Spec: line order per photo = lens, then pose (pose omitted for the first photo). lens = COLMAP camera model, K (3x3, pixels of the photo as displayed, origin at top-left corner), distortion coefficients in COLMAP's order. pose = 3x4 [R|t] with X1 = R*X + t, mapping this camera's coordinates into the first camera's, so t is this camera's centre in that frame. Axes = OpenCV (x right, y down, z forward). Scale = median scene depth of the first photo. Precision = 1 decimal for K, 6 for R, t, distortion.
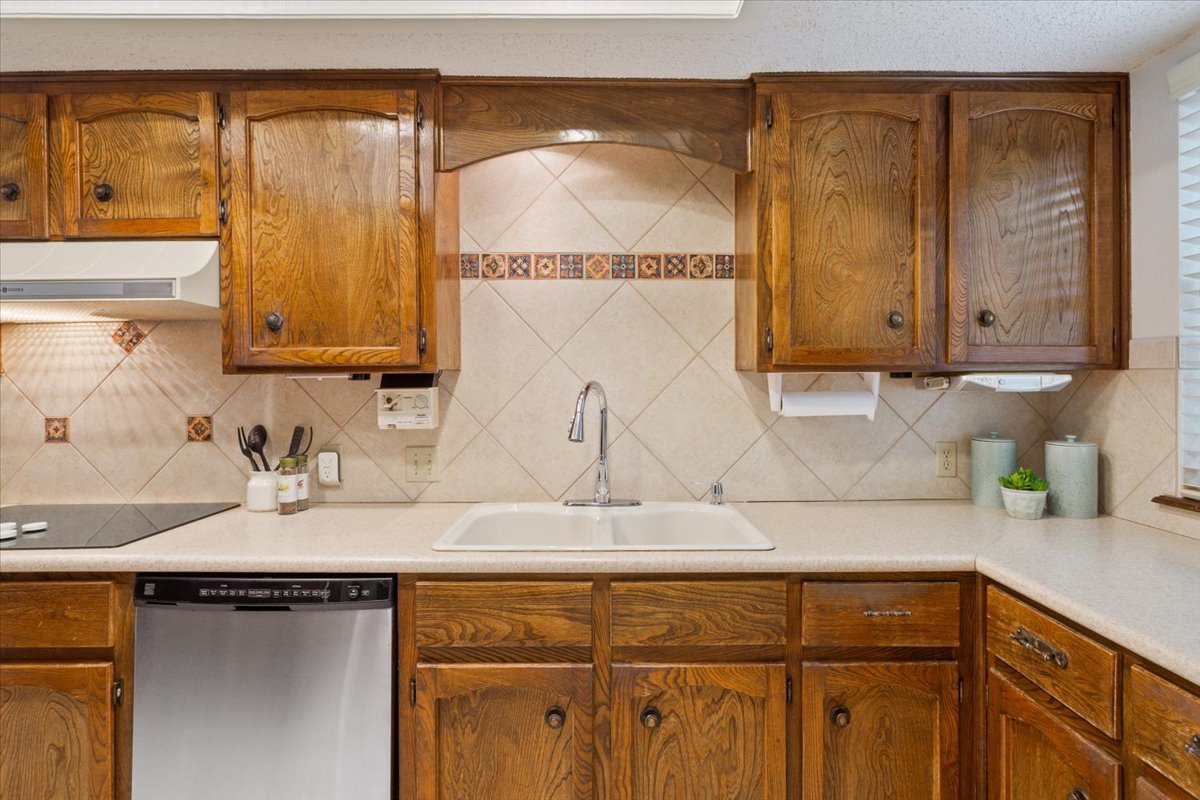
lens RADIAL K [[607.5, 0, 599.8], [0, 607.5, 376.4], [0, 0, 1]] dist [-0.001504, 0.000454]
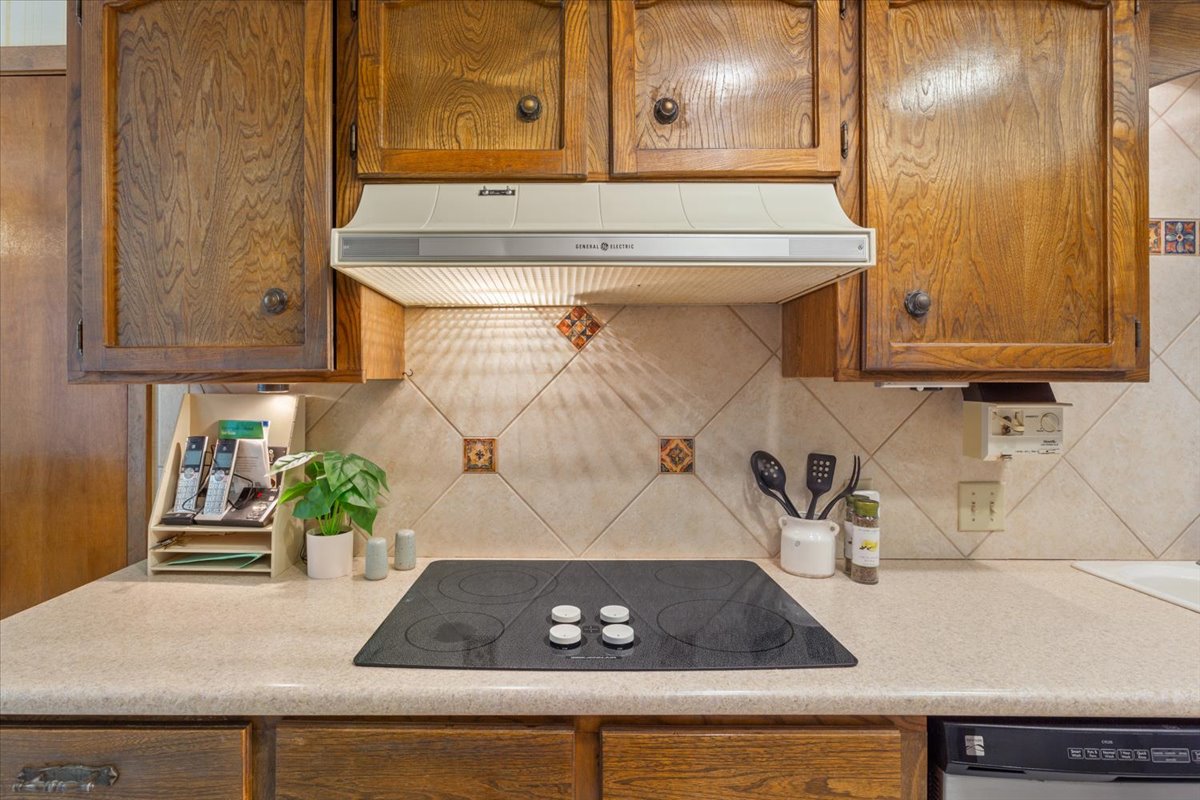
lens RADIAL K [[607.6, 0, 599.5], [0, 607.6, 381.3], [0, 0, 1]] dist [-0.030947, 0.009782]
pose [[0.999908, 0.008896, -0.010250, -0.745185], [-0.008881, 0.999959, 0.001538, -0.002443], [0.010263, -0.001447, 0.999946, 0.278117]]
